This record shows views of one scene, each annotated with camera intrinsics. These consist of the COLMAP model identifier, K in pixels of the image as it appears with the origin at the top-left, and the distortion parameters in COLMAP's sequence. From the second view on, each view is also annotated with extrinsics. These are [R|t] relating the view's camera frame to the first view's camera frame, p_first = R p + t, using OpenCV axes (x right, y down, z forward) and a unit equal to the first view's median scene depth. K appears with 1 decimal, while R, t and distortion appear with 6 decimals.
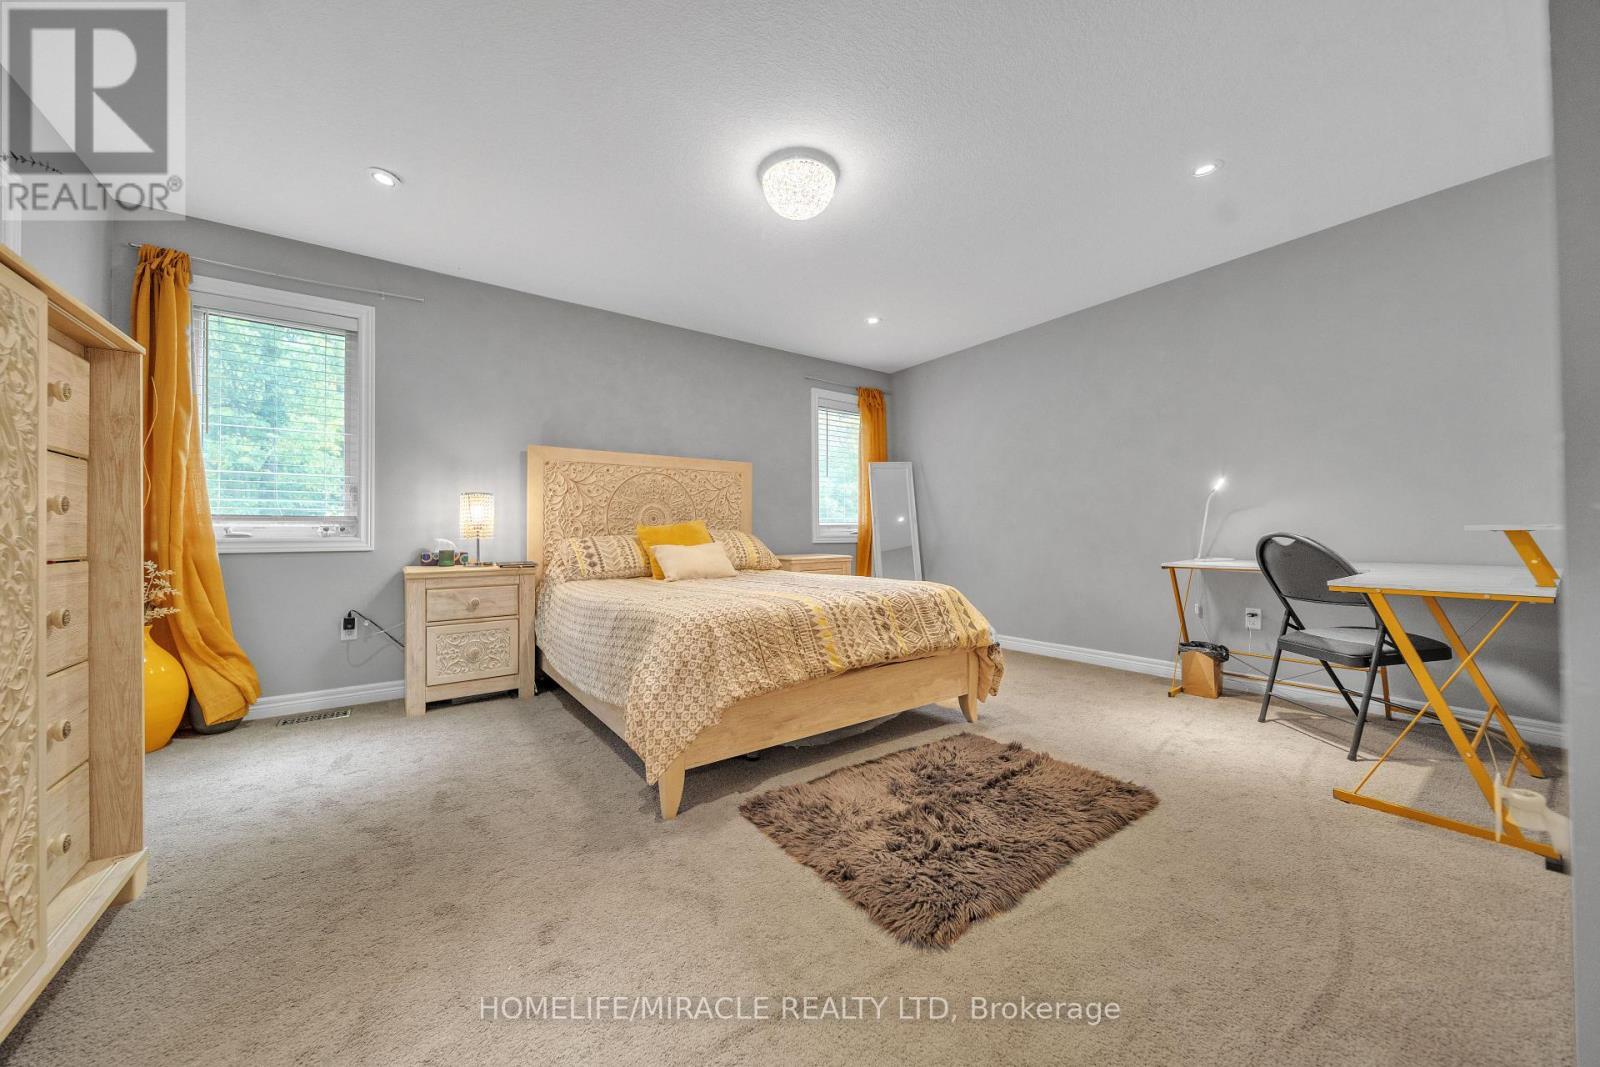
lens RADIAL K [[541.3, 0, 795.8], [0, 541.3, 533.1], [0, 0, 1]] dist [-0.001153, -0.000055]
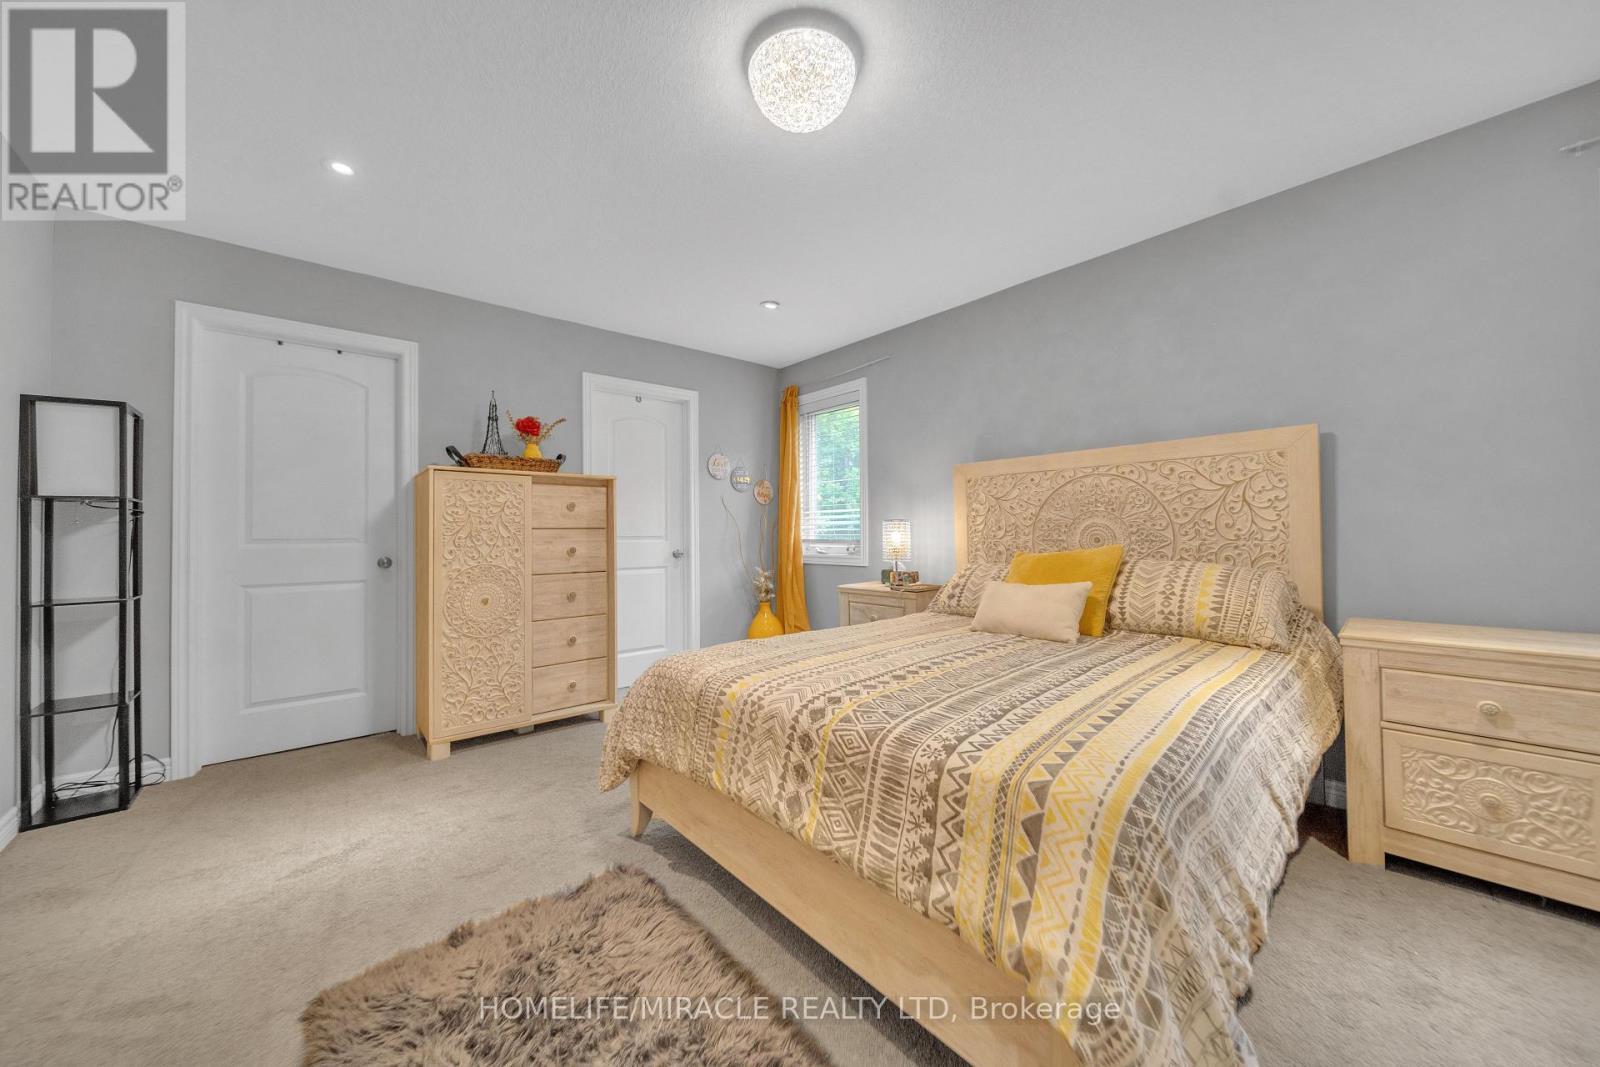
lens RADIAL K [[567.1, 0, 797.1], [0, 567.1, 531.1], [0, 0, 1]] dist [0.000644, -0.000318]
pose [[0.108530, -0.000451, -0.994093, 0.567703], [0.006640, 0.999978, 0.000272, -0.055218], [0.994071, -0.006630, 0.108530, 0.719738]]
